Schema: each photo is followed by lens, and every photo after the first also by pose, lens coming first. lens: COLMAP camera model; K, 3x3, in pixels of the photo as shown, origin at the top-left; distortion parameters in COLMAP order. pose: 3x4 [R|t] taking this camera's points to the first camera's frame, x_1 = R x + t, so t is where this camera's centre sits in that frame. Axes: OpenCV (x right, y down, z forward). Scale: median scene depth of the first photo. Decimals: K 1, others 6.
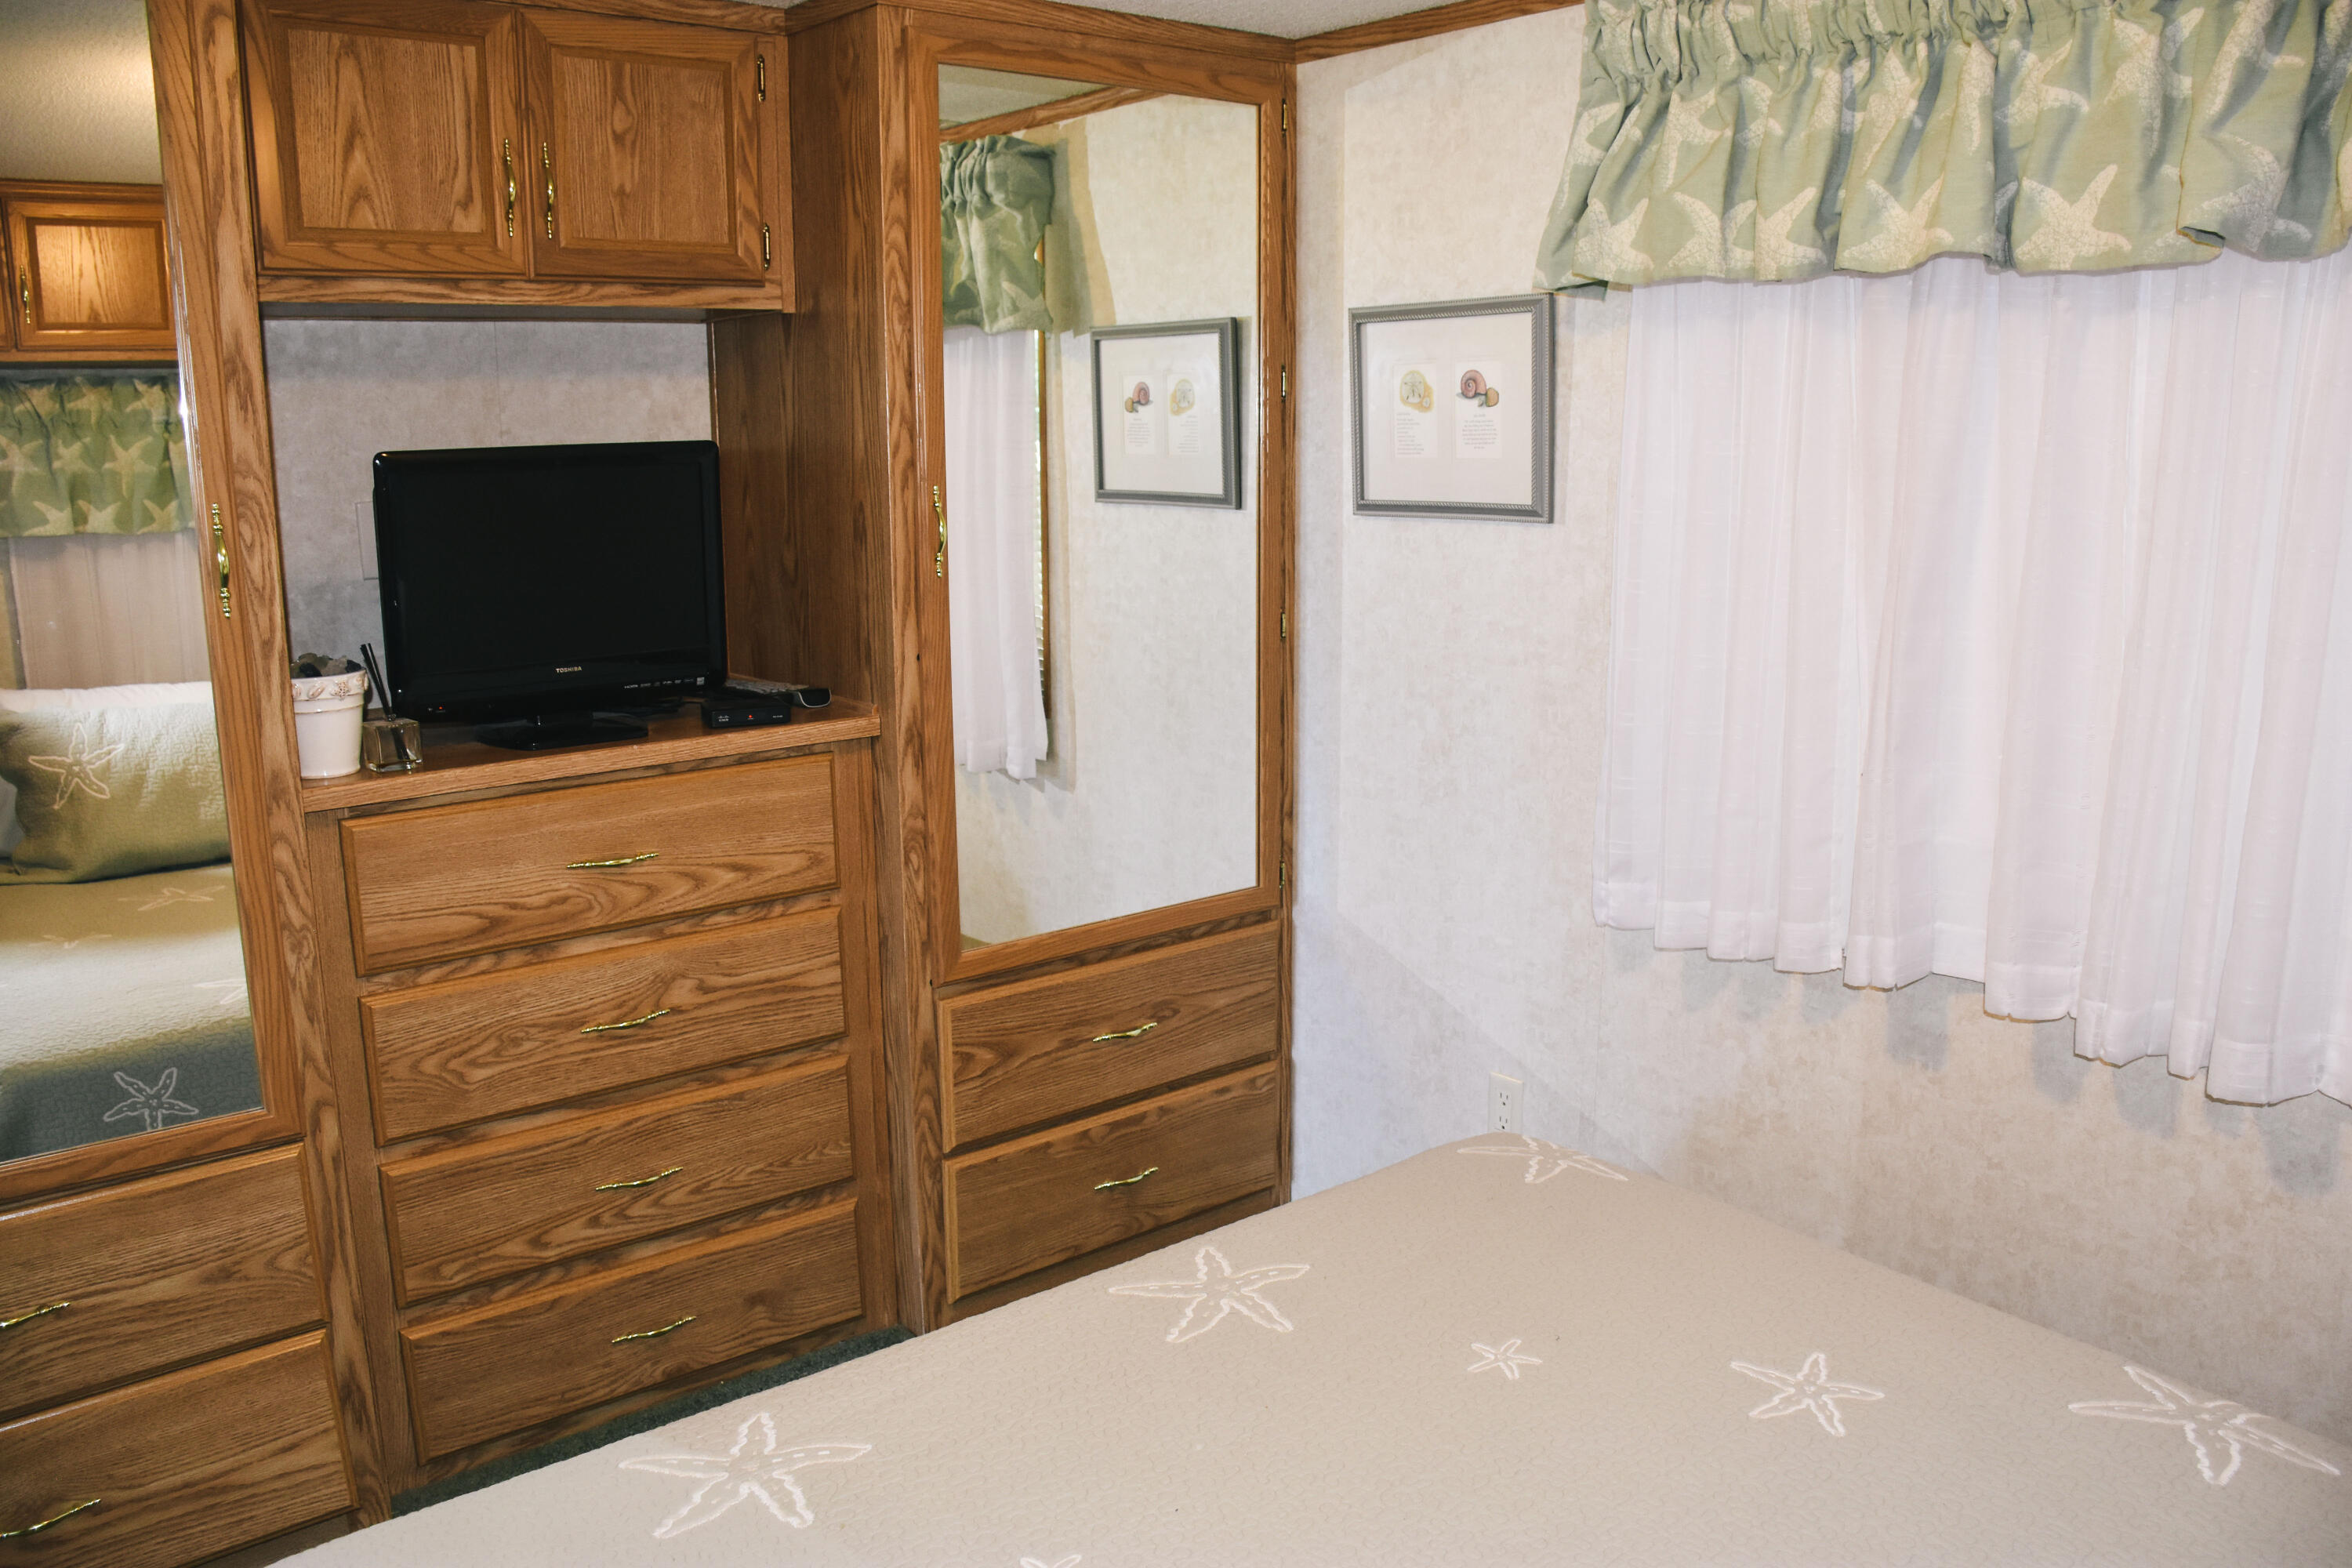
lens RADIAL K [[1868.6, 0, 1176.0], [0, 1868.6, 784.0], [0, 0, 1]] dist [-0.002768, -0.002316]
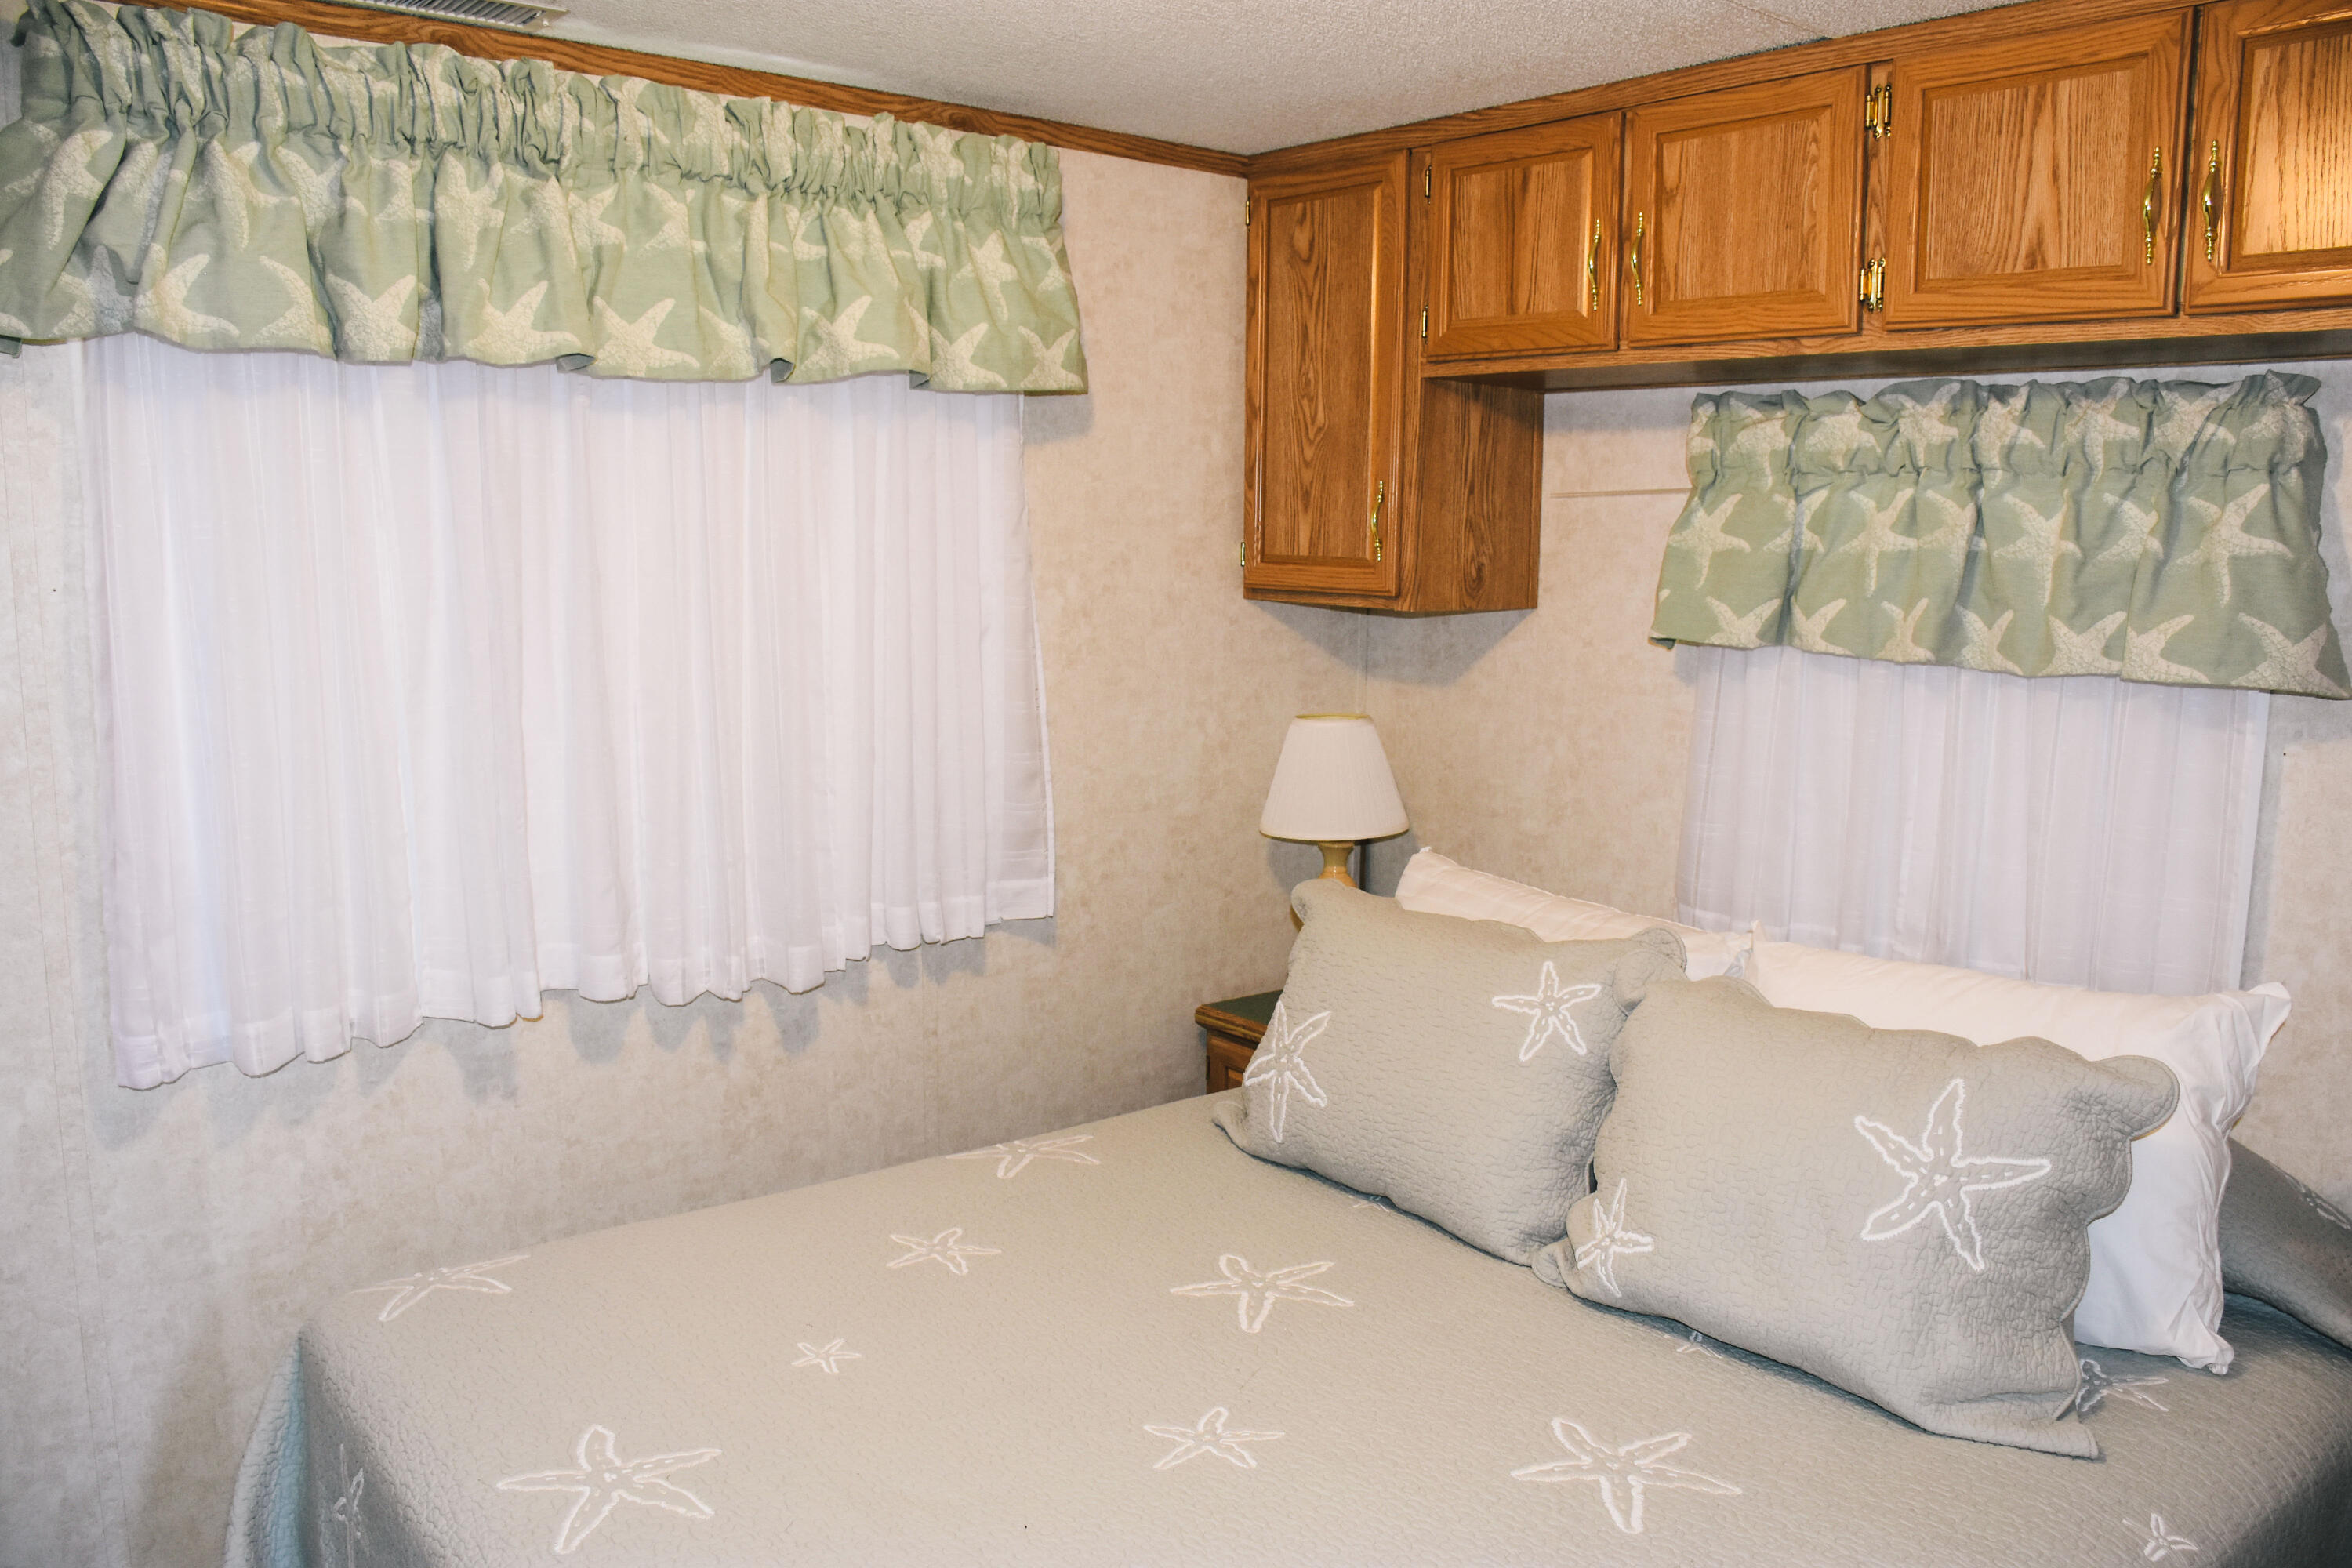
lens RADIAL K [[1868.6, 0, 1176.0], [0, 1868.6, 784.0], [0, 0, 1]] dist [-0.002768, -0.002316]
pose [[0.066369, -0.153804, 0.985870, -0.705105], [0.191623, 0.971621, 0.138681, -0.108921], [-0.979222, 0.179711, 0.093958, 0.544448]]
